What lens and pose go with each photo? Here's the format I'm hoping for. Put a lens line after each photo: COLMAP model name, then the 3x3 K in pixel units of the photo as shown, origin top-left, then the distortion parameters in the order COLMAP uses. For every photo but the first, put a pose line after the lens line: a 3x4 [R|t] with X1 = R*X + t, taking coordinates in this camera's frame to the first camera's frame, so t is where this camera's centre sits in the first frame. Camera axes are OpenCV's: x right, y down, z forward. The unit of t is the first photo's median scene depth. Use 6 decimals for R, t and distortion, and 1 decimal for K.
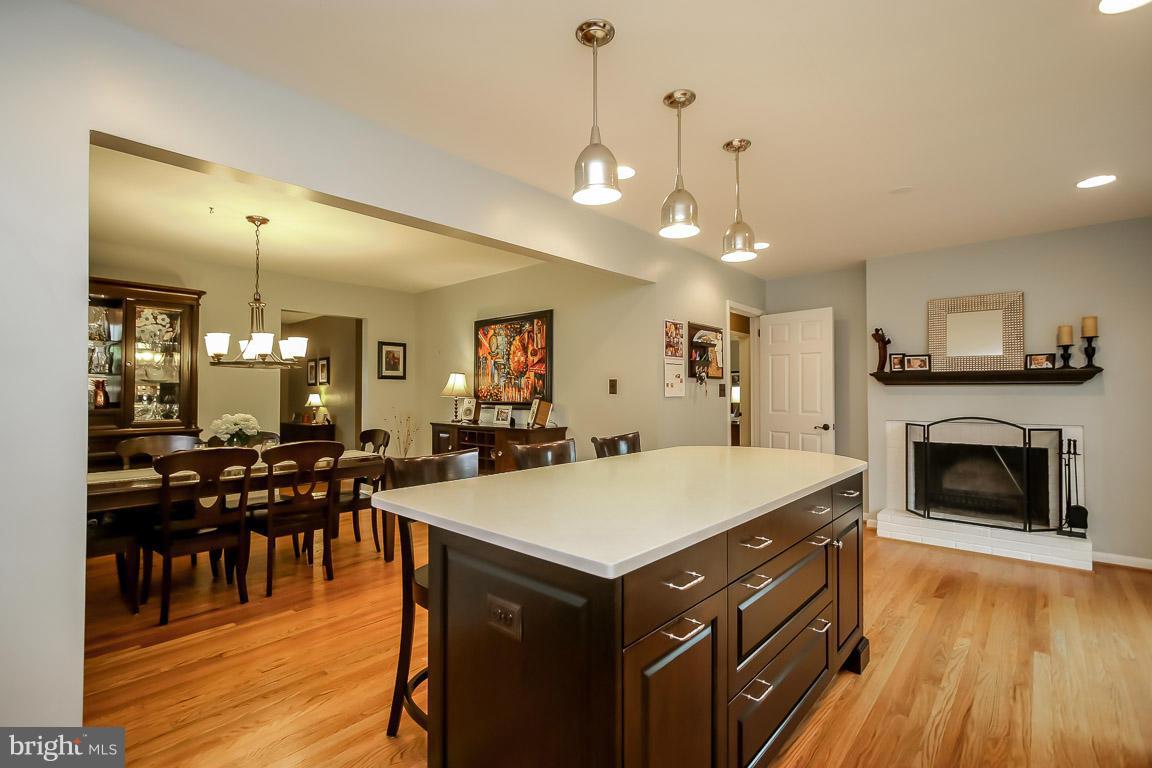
lens RADIAL K [[516.9, 0, 573.1], [0, 516.9, 385.8], [0, 0, 1]] dist [-0.001038, 0.000303]
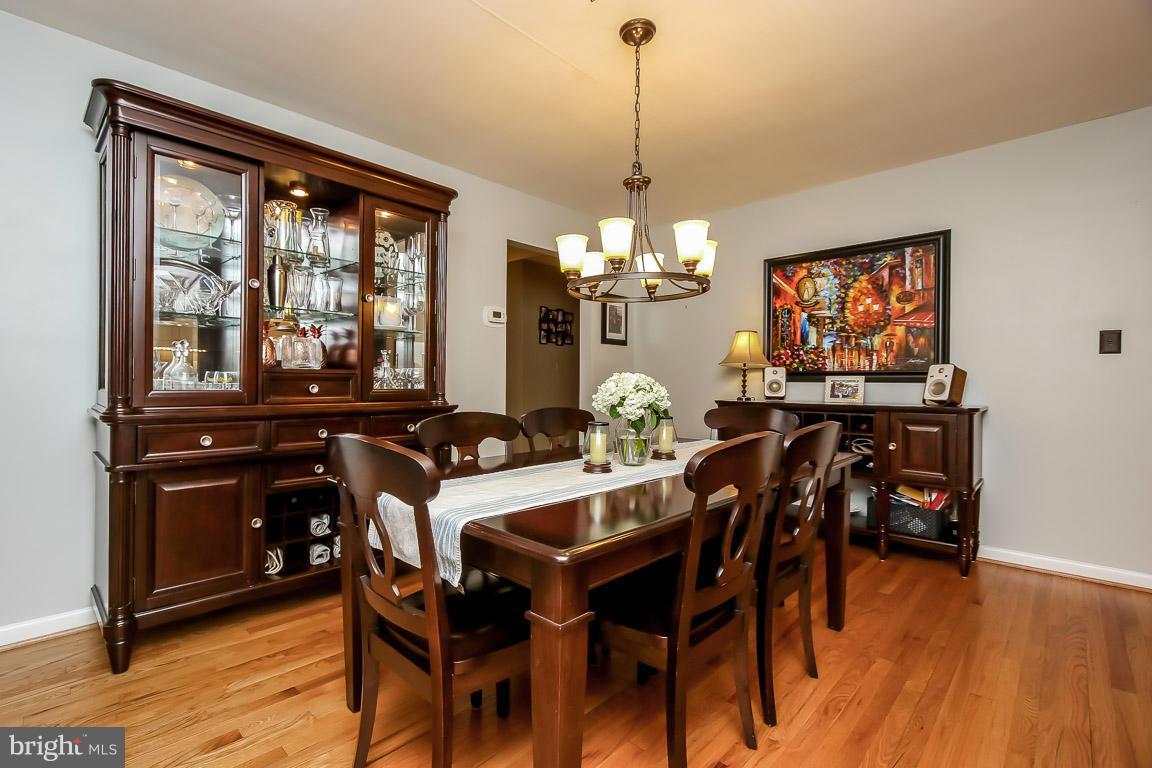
lens RADIAL K [[516.9, 0, 582.1], [0, 516.9, 384.1], [0, 0, 1]] dist [-0.001038, 0.000303]
pose [[0.999638, 0.007118, -0.025942, -0.458314], [-0.006622, 0.999795, 0.019141, 0.037595], [0.026073, -0.018962, 0.999480, 0.299594]]
